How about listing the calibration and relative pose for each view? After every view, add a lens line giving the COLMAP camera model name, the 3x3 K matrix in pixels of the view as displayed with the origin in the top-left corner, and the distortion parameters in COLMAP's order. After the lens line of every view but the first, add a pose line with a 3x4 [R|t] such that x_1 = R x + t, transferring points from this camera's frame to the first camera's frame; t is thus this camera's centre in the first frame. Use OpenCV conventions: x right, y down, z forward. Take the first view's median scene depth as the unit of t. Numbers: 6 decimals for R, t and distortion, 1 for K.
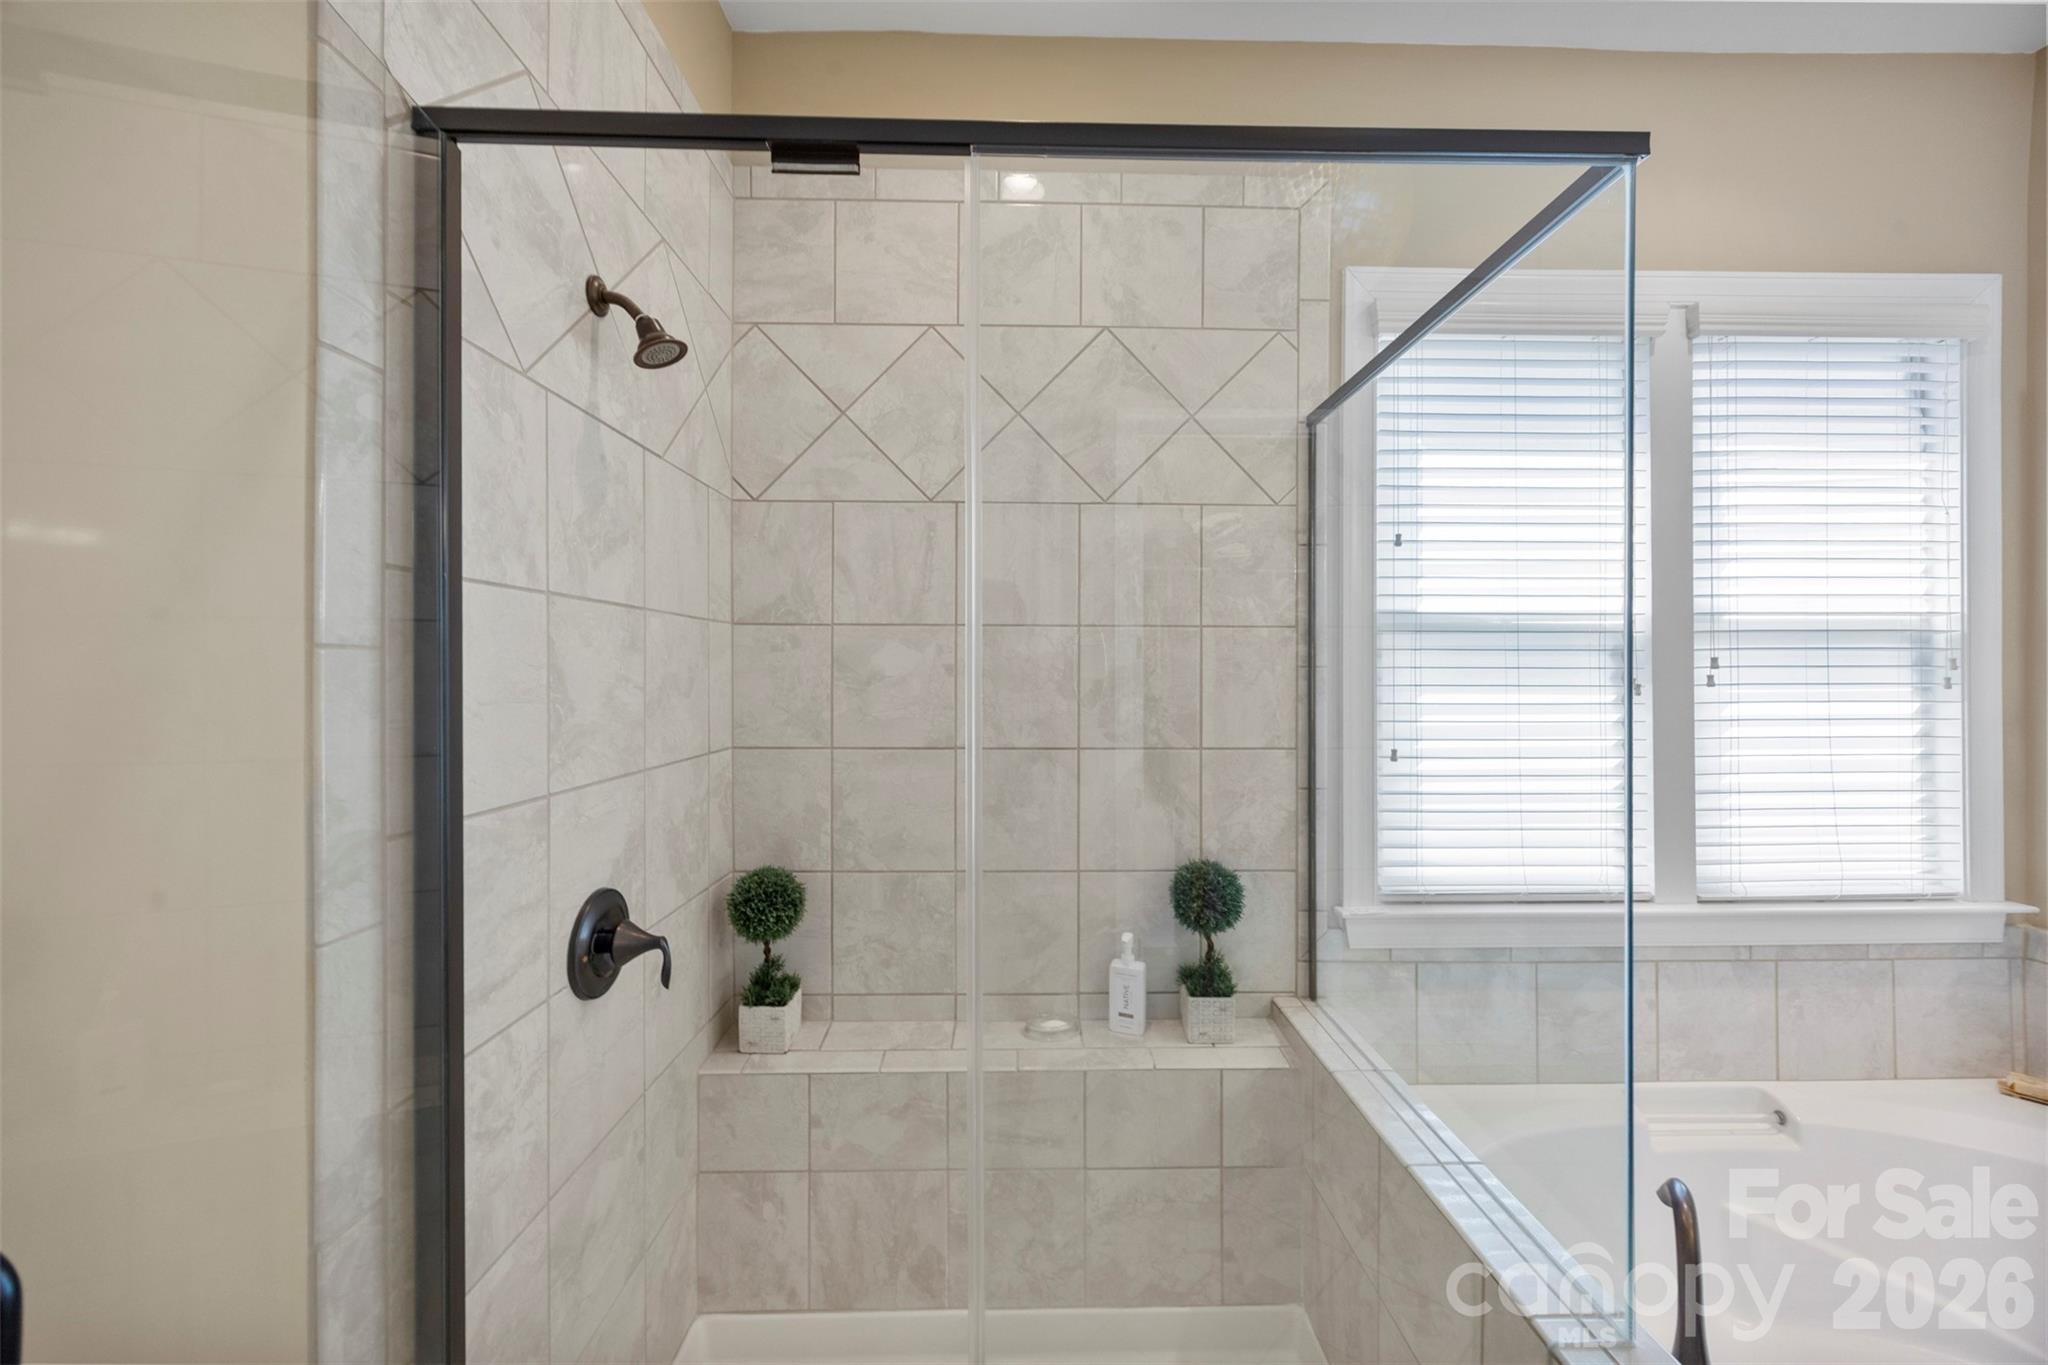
lens RADIAL K [[802.5, 0, 1006.8], [0, 802.5, 688.5], [0, 0, 1]] dist [0.003341, -0.000390]
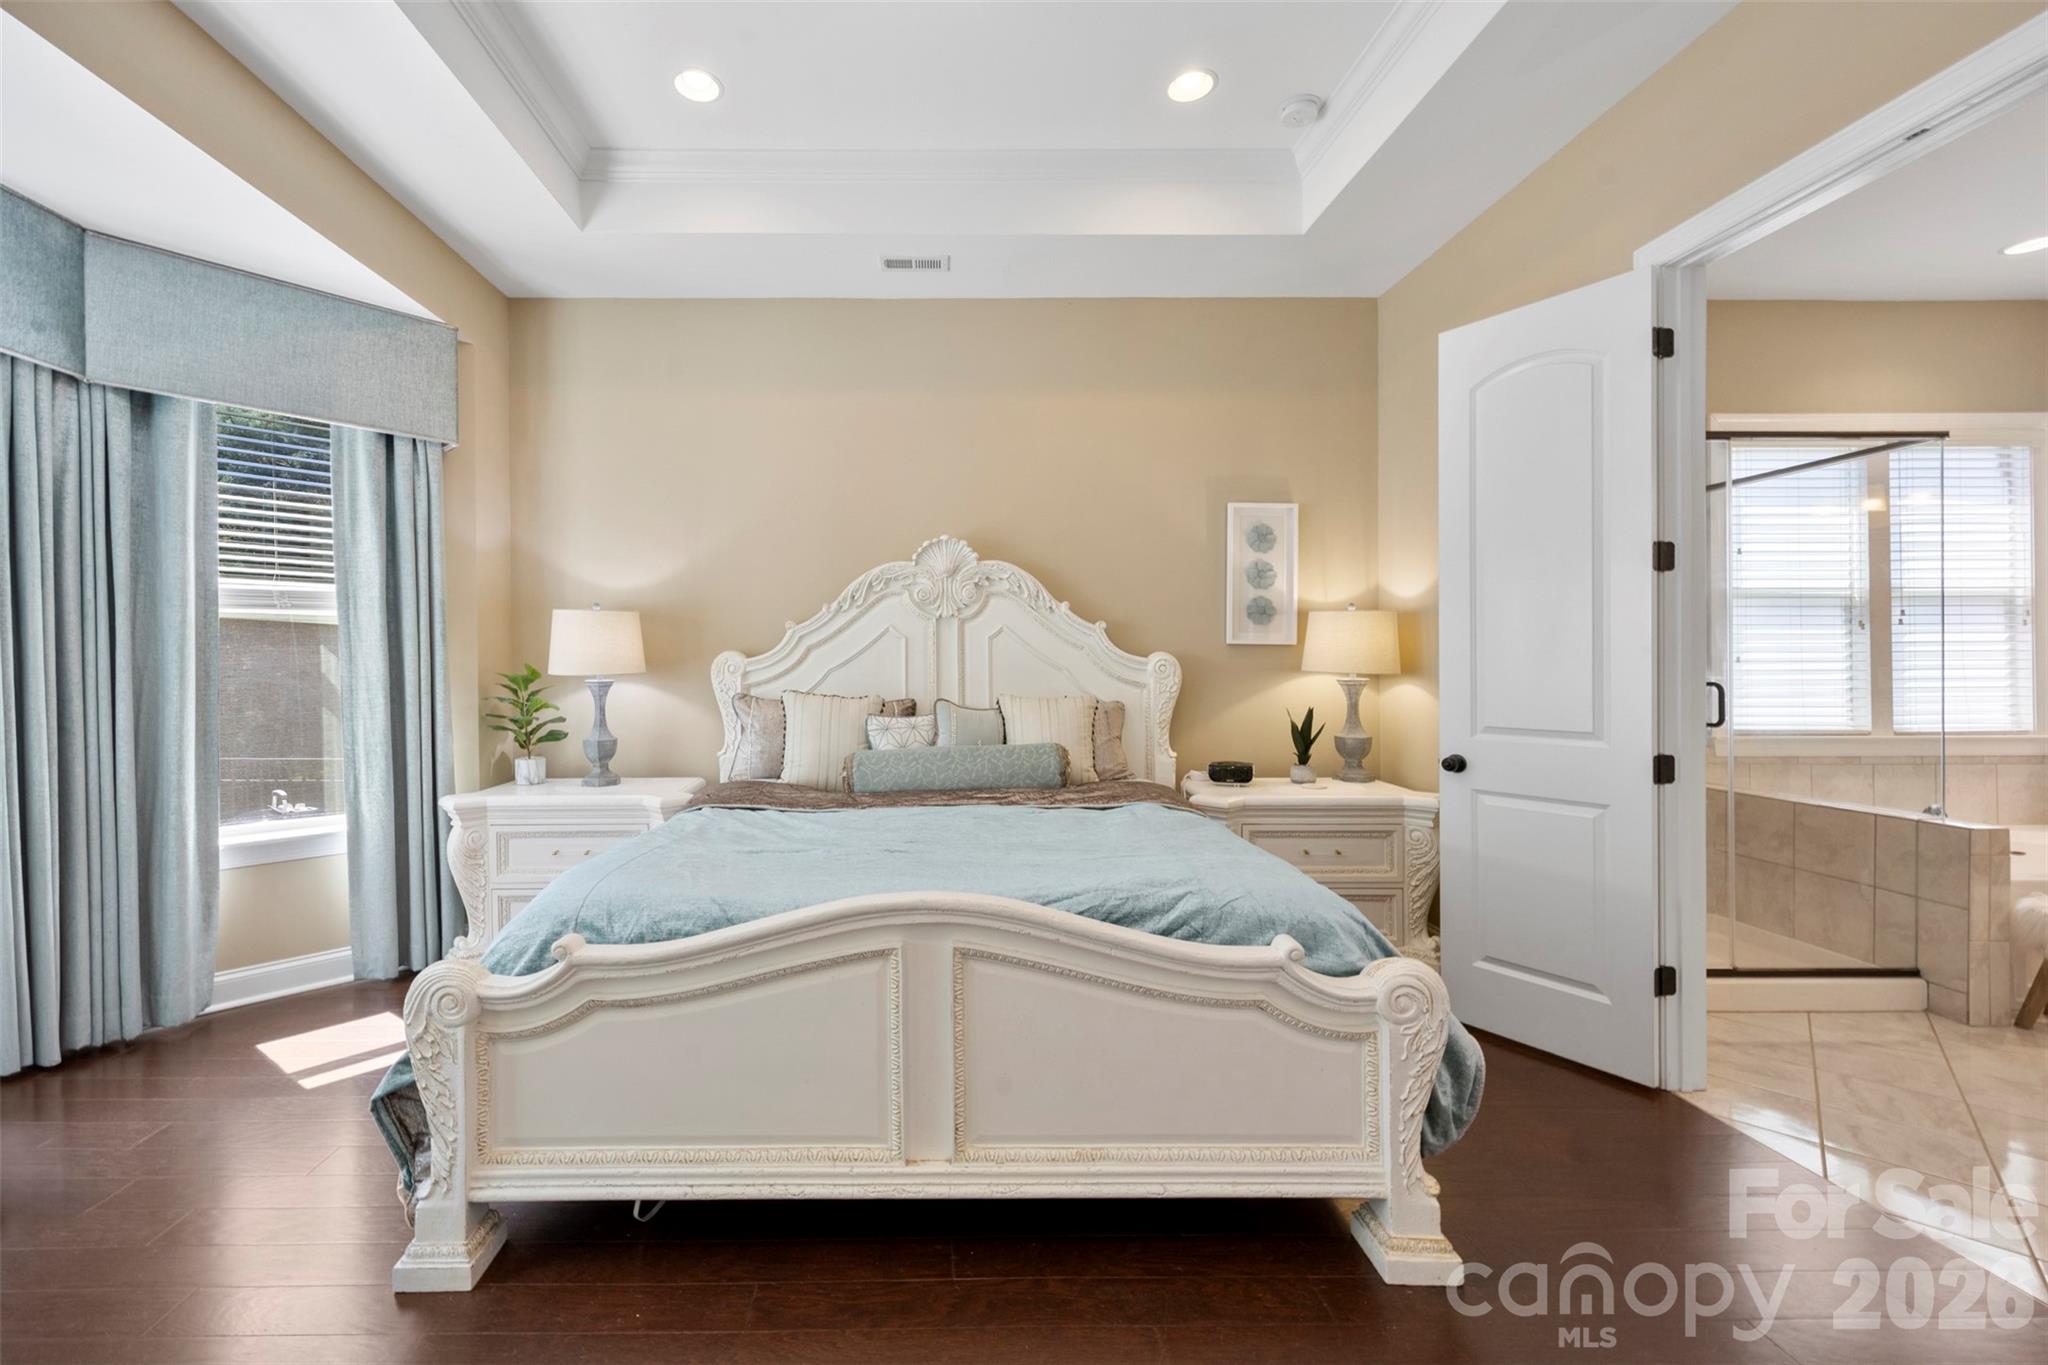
lens RADIAL K [[830.0, 0, 922.9], [0, 830.0, 674.9], [0, 0, 1]] dist [0.004854, -0.001430]
pose [[0.999635, -0.003334, -0.026821, -1.488785], [0.003326, 0.999994, -0.000341, 0.114897], [0.026822, 0.000251, 0.999640, -1.122602]]
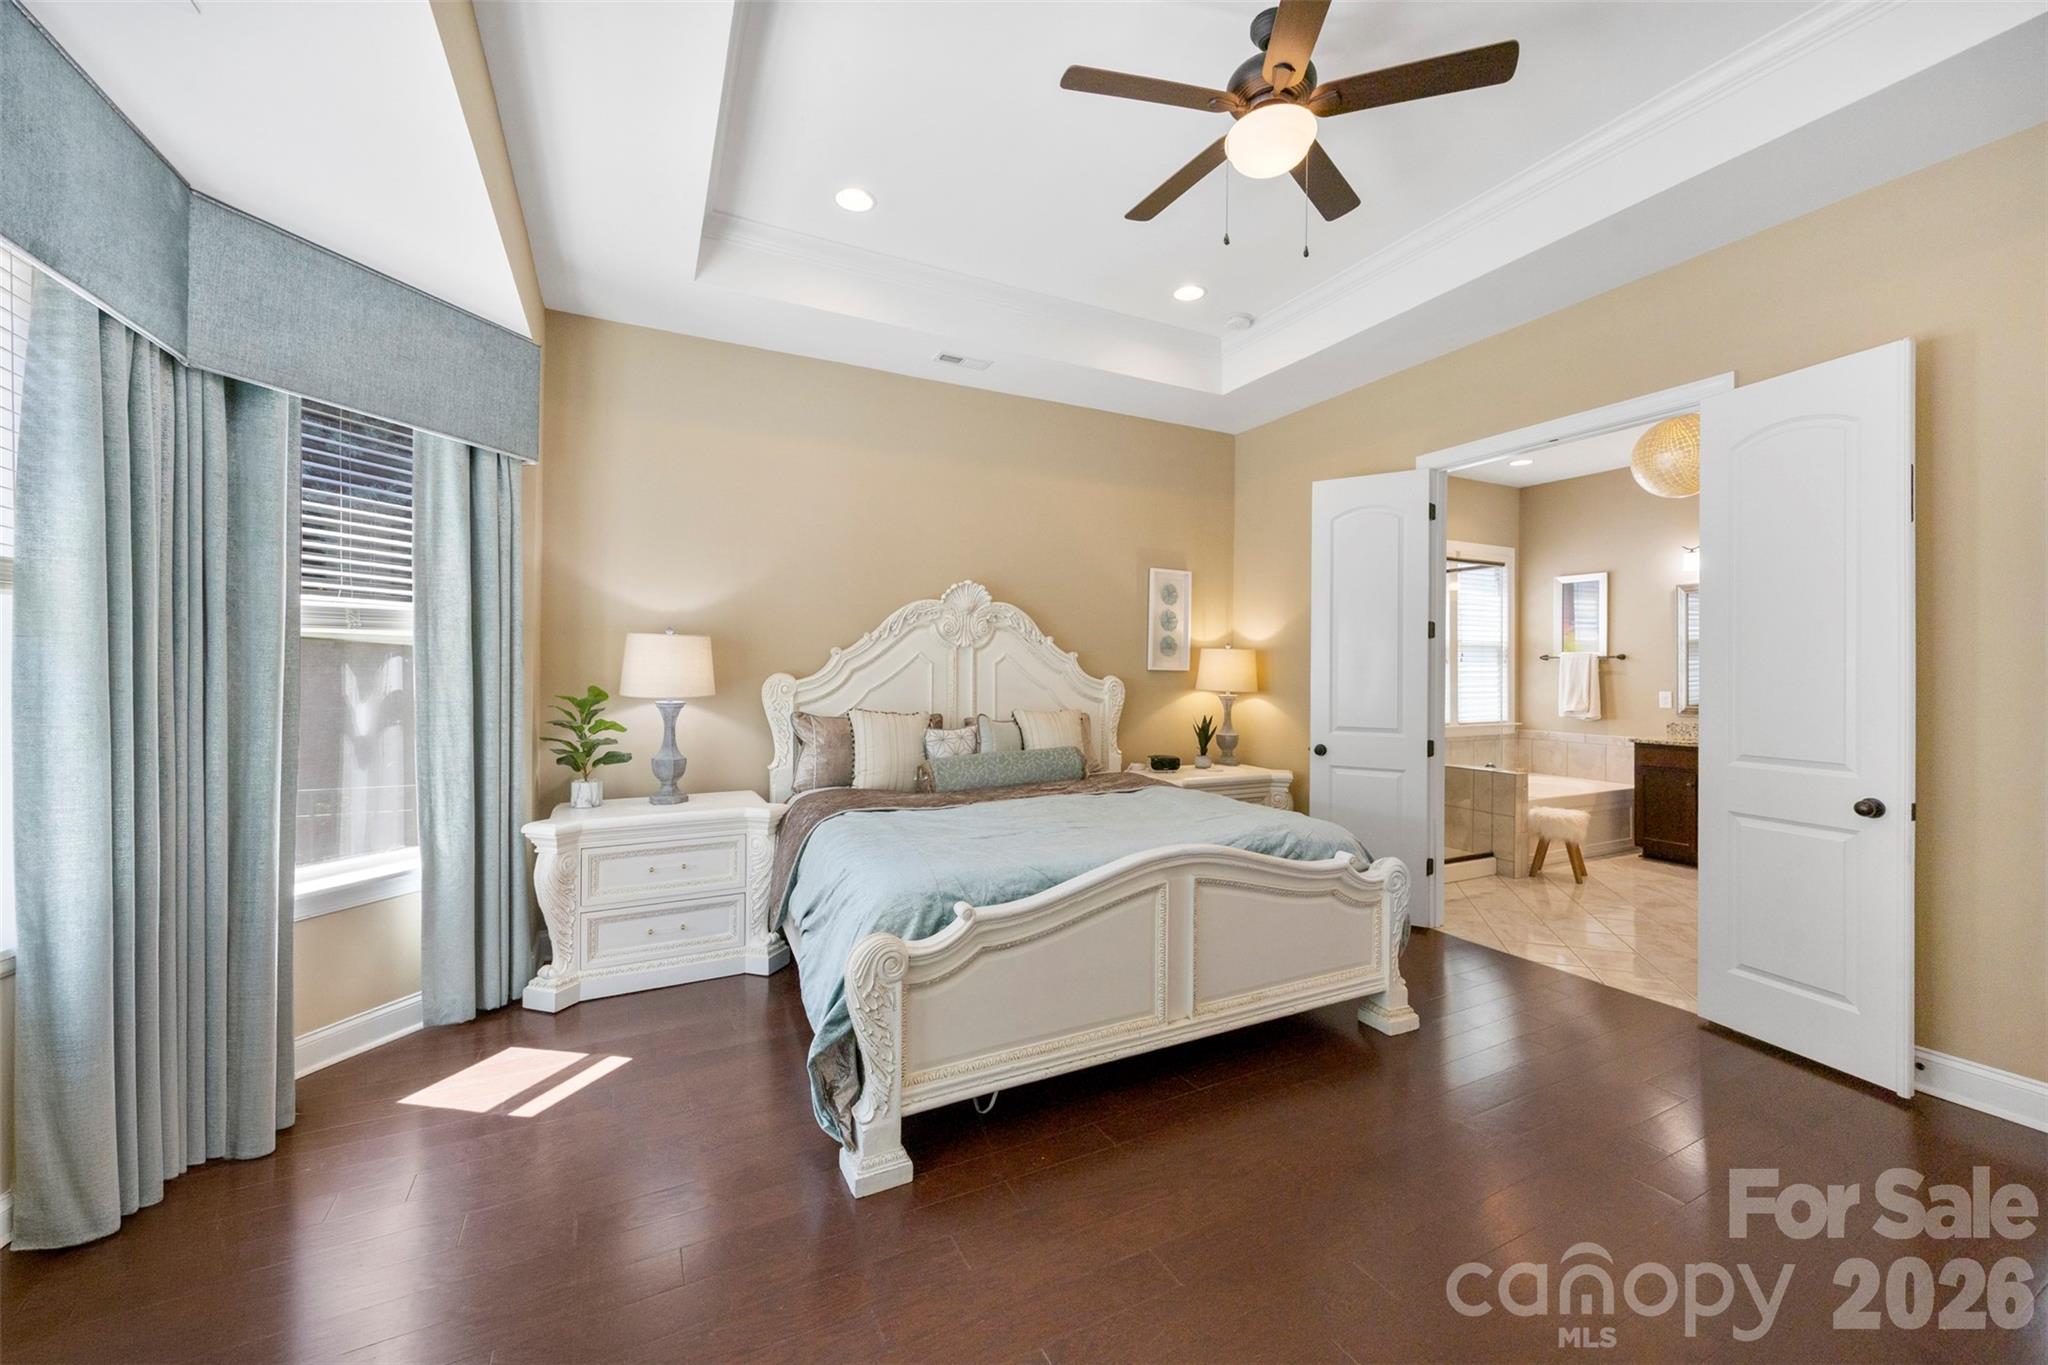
lens RADIAL K [[802.5, 0, 1022.5], [0, 802.5, 677.2], [0, 0, 1]] dist [0.003341, -0.000390]
pose [[0.902416, -0.000046, 0.430866, -2.359648], [0.000923, 0.999998, -0.001827, 0.069366], [-0.430865, 0.002046, 0.902414, -1.330036]]
